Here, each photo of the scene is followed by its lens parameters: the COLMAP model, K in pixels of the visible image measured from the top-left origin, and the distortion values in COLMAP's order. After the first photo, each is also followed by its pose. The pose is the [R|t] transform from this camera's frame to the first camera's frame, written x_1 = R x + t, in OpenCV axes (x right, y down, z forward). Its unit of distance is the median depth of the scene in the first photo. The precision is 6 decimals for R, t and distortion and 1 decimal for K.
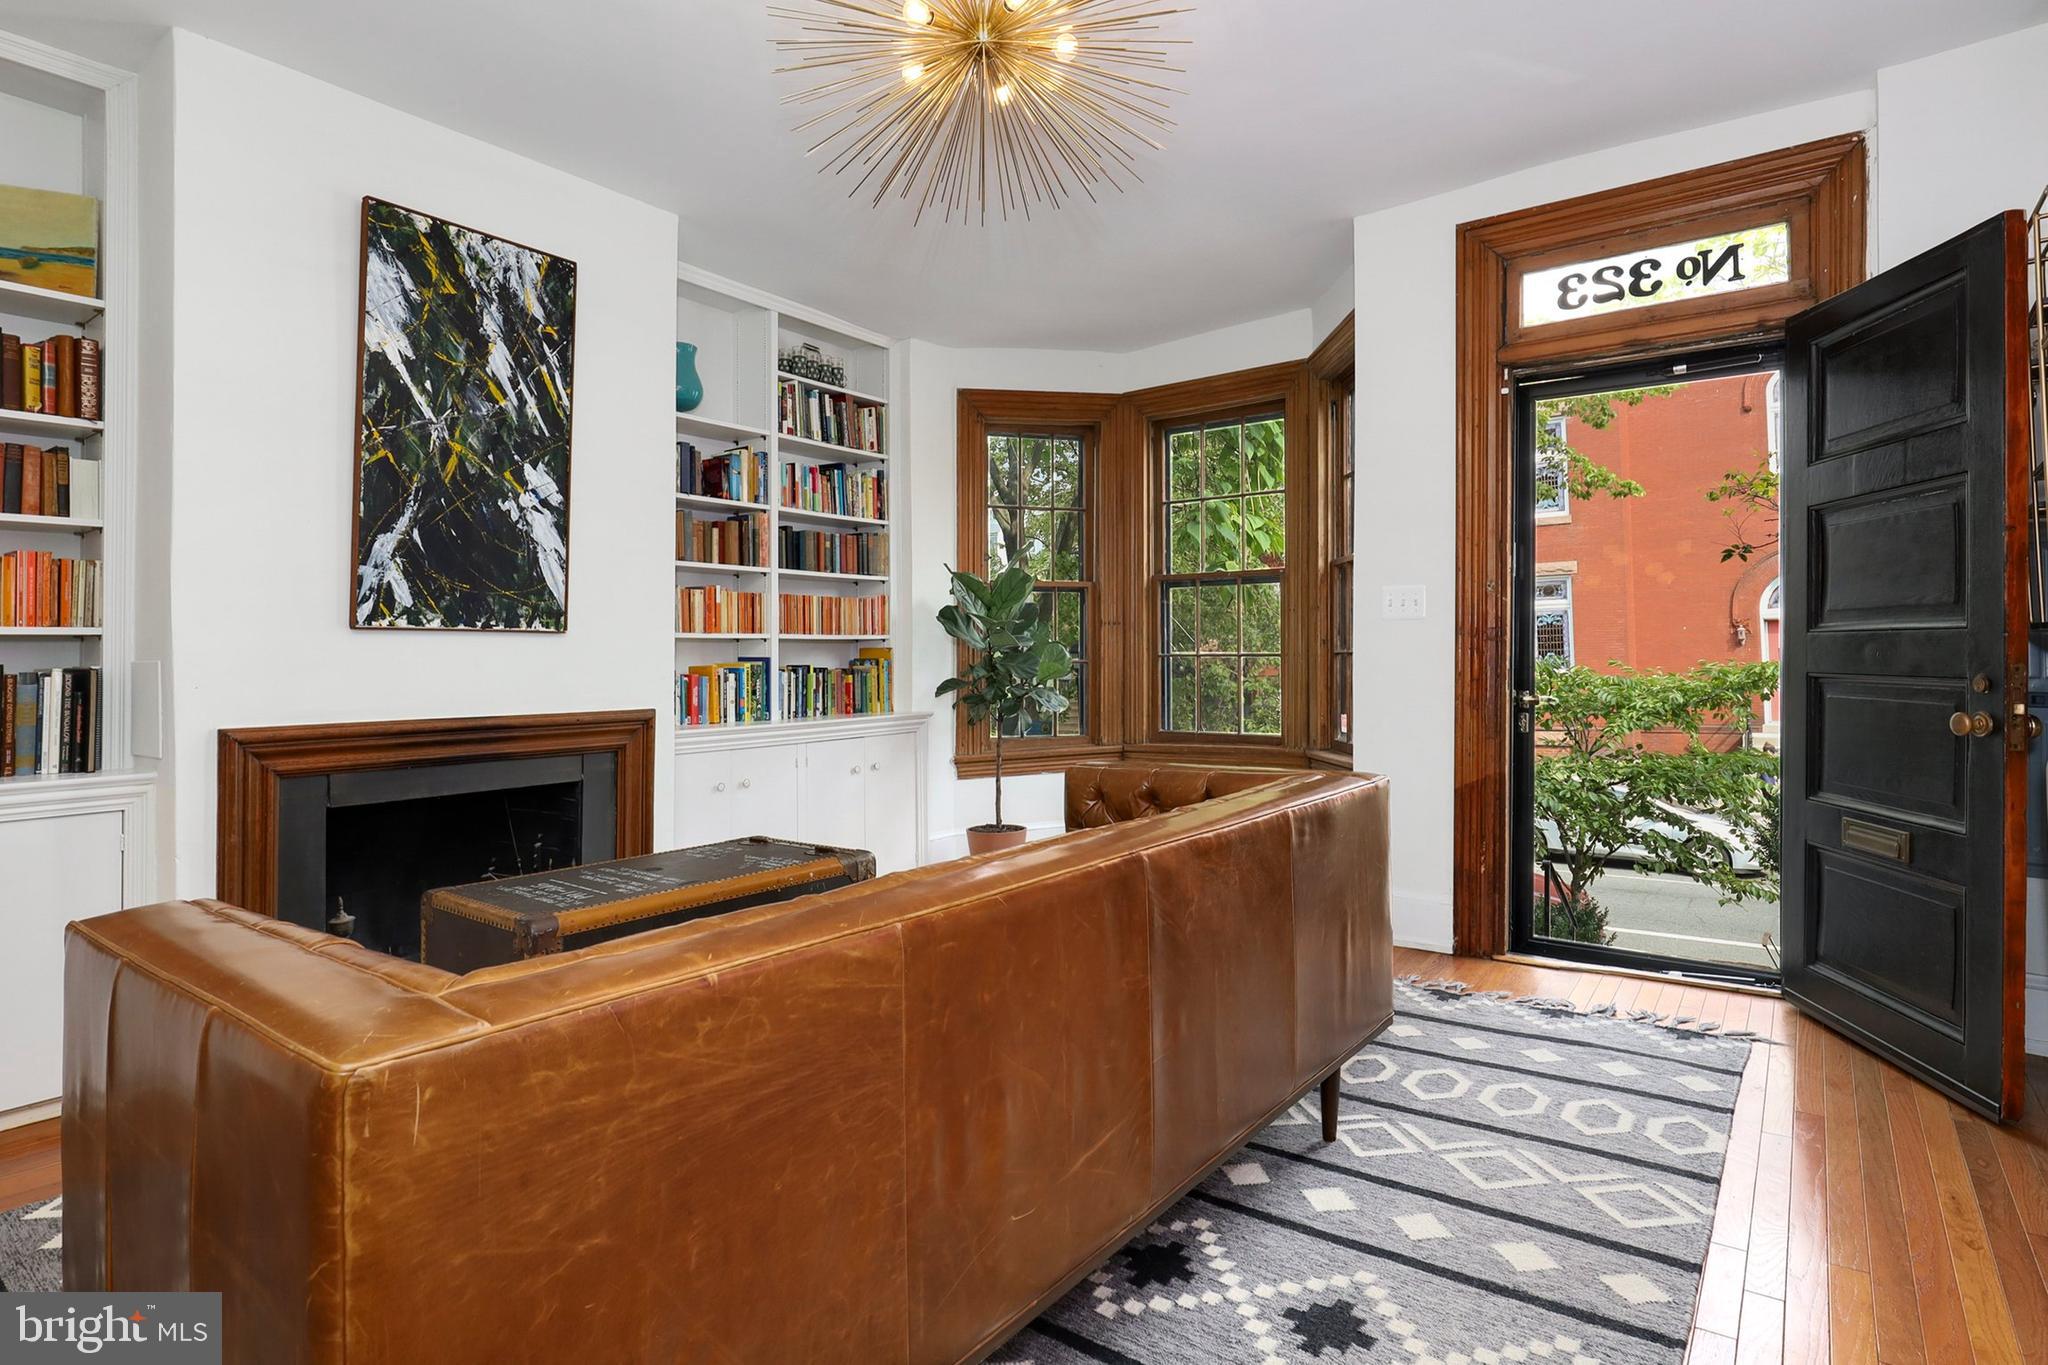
lens RADIAL K [[1085.0, 0, 1014.8], [0, 1085.0, 631.5], [0, 0, 1]] dist [-0.002176, 0.000074]
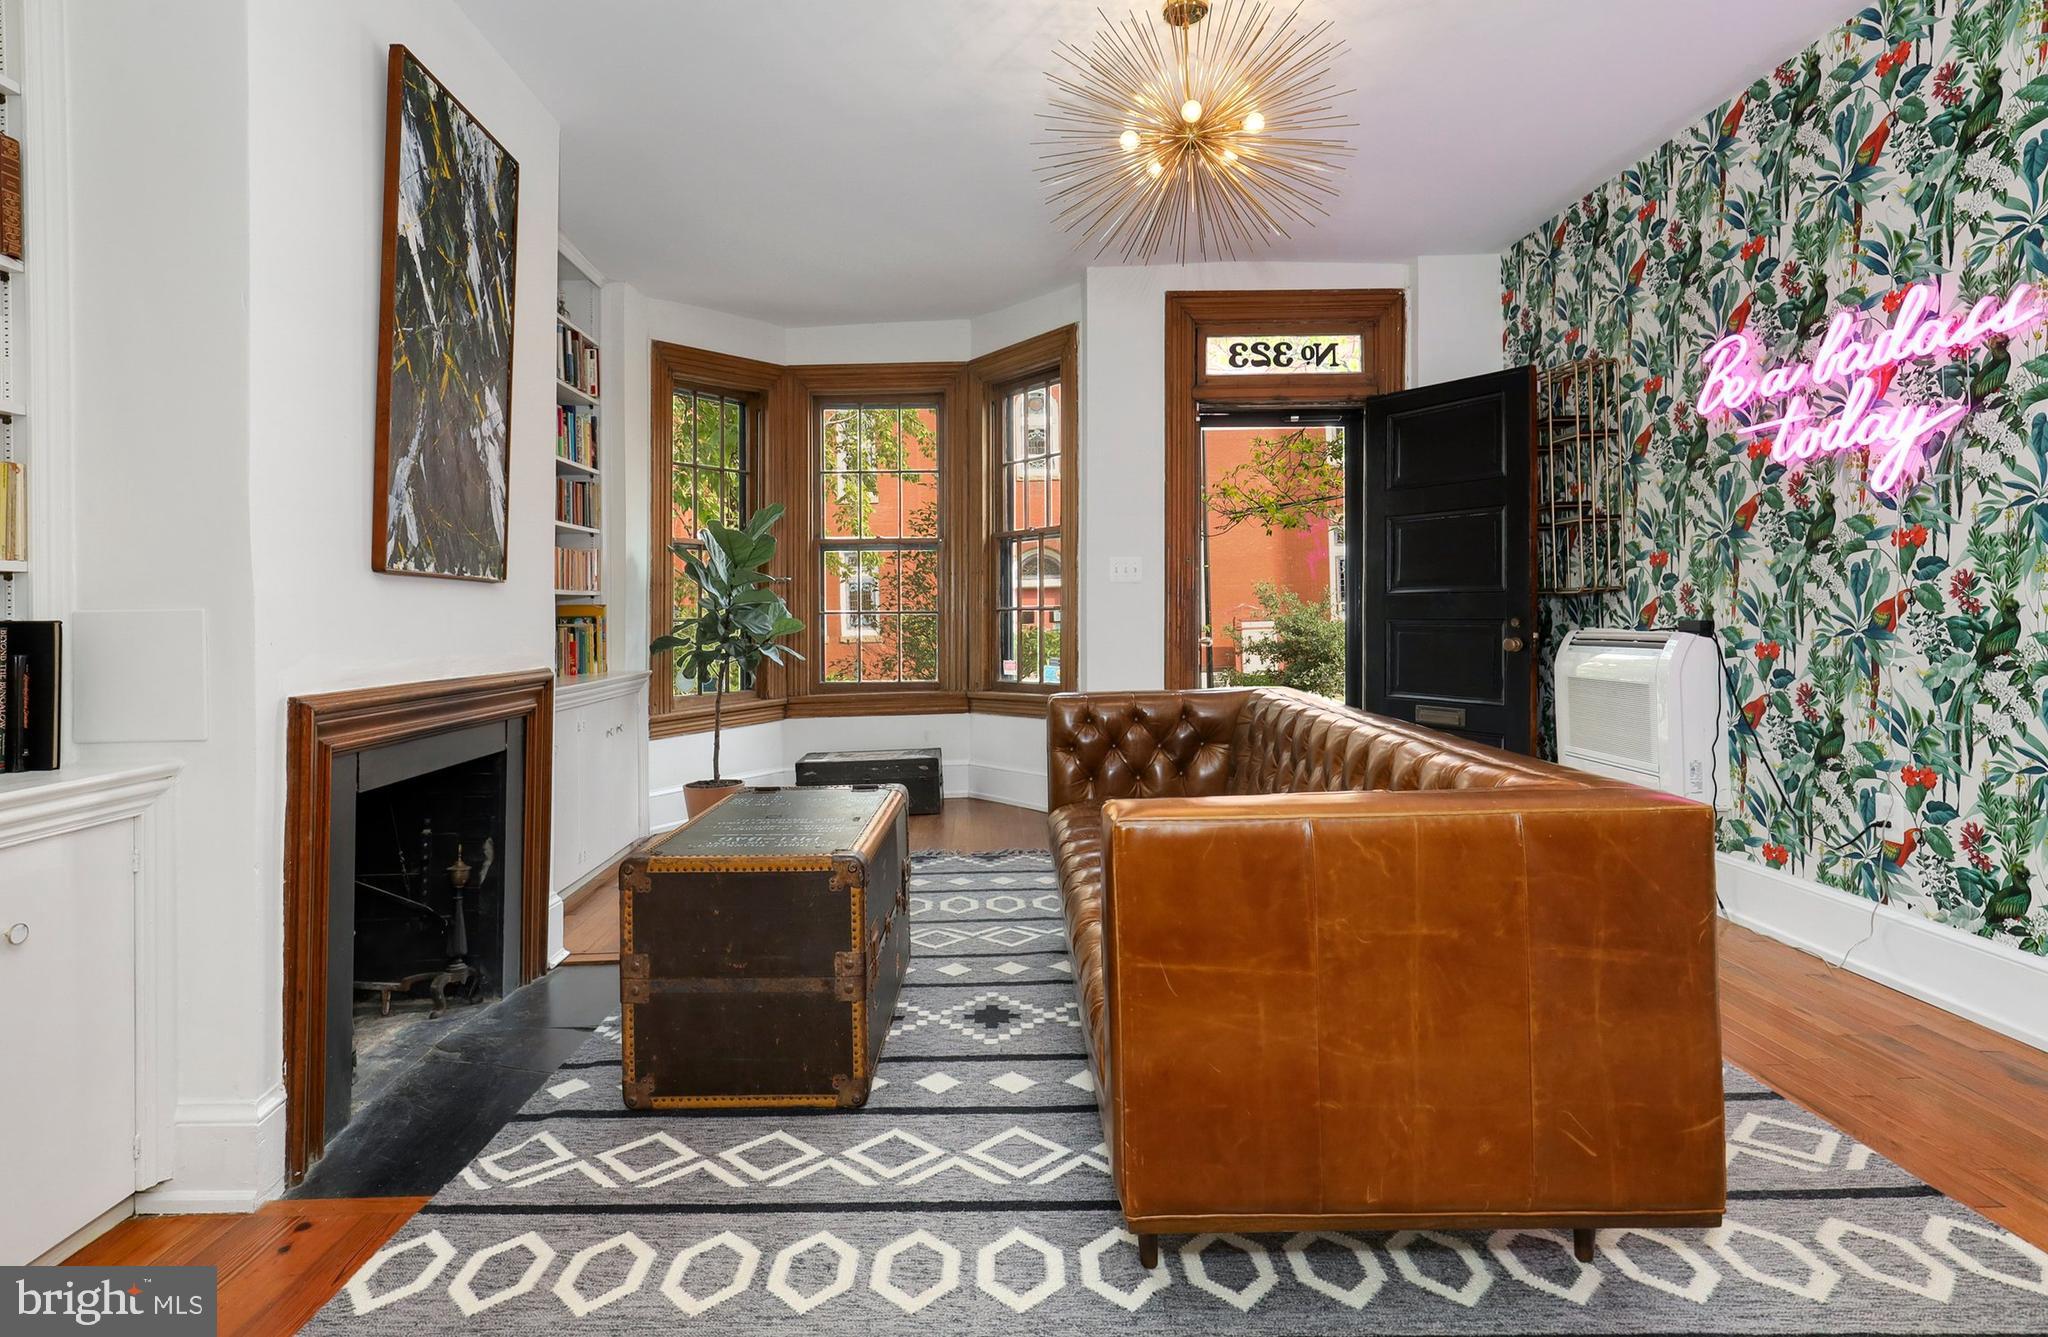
lens RADIAL K [[1081.5, 0, 987.8], [0, 1081.5, 604.5], [0, 0, 1]] dist [0.002855, 0.000427]
pose [[0.796937, 0.004337, 0.604047, -0.624674], [-0.008234, 0.999959, 0.003684, 0.012797], [-0.604007, -0.007910, 0.796940, 0.062878]]
